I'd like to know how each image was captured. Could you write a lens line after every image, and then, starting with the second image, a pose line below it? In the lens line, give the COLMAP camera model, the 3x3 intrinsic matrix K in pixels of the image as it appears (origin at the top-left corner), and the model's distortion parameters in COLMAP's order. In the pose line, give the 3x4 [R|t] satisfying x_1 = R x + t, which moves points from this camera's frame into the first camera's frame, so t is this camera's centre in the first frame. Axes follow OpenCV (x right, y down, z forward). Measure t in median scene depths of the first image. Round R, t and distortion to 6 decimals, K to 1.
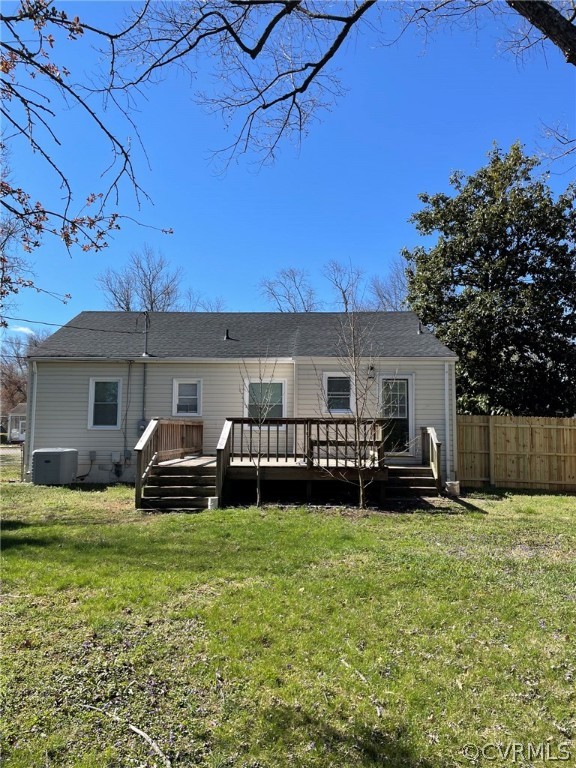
lens RADIAL K [[587.7, 0, 293.6], [0, 587.7, 391.3], [0, 0, 1]] dist [0.086014, -0.104402]
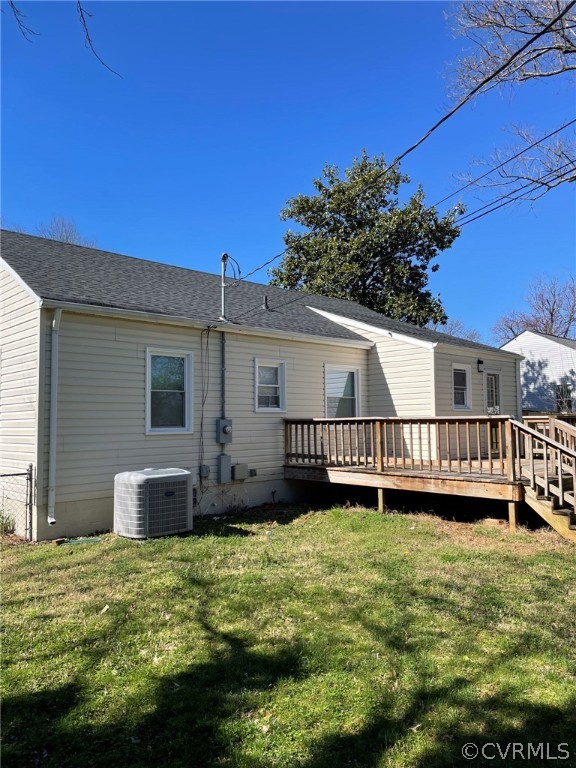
lens RADIAL K [[587.7, 0, 293.6], [0, 587.7, 391.3], [0, 0, 1]] dist [0.086014, -0.104402]
pose [[0.709948, 0.024320, 0.703834, -0.658057], [-0.033001, 0.999455, -0.001247, 0.016674], [-0.703480, -0.022342, 0.710364, 0.475481]]
